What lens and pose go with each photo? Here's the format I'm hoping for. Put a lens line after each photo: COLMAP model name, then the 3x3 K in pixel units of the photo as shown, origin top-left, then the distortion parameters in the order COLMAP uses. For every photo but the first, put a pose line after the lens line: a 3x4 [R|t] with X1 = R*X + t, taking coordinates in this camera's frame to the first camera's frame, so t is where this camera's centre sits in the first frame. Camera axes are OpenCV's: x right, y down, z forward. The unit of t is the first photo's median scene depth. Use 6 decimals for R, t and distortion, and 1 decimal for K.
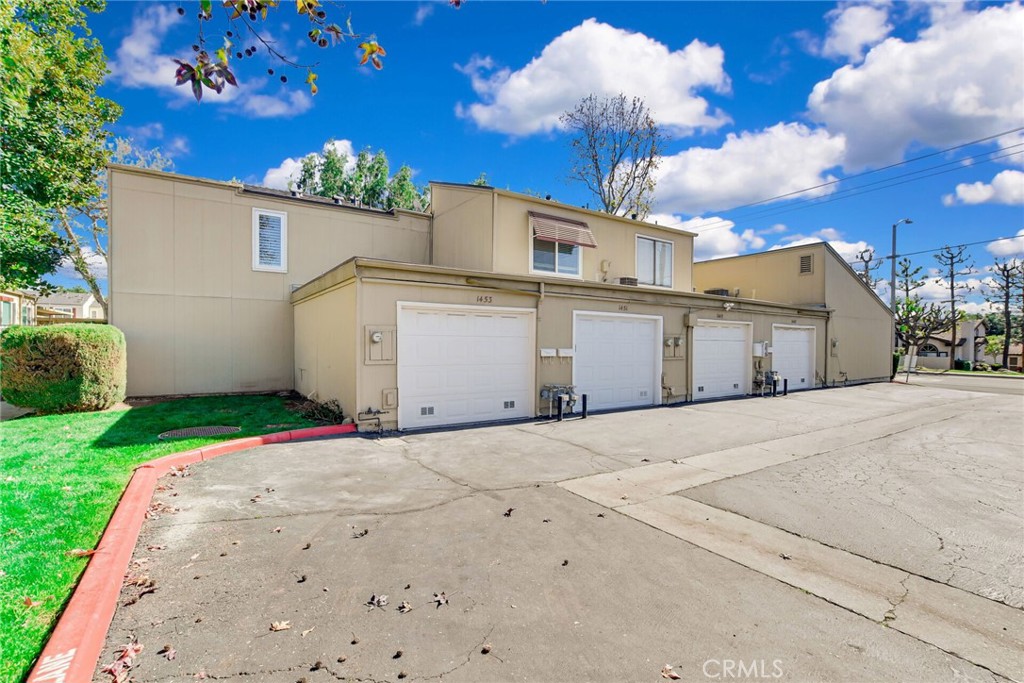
lens RADIAL K [[456.9, 0, 509.4], [0, 456.9, 346.9], [0, 0, 1]] dist [-0.008693, 0.000065]
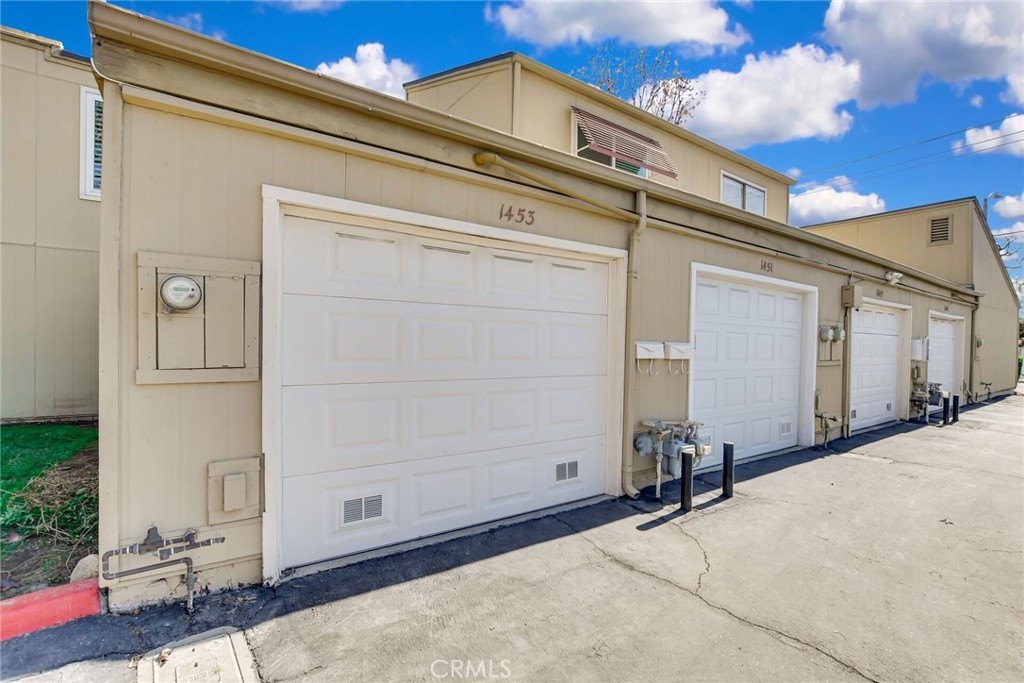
lens RADIAL K [[456.9, 0, 514.9], [0, 456.9, 342.0], [0, 0, 1]] dist [-0.008693, 0.000065]
pose [[0.998847, 0.012247, 0.046426, -0.068521], [-0.012007, 0.999913, -0.005455, 0.008307], [-0.046489, 0.004891, 0.998907, 0.555192]]
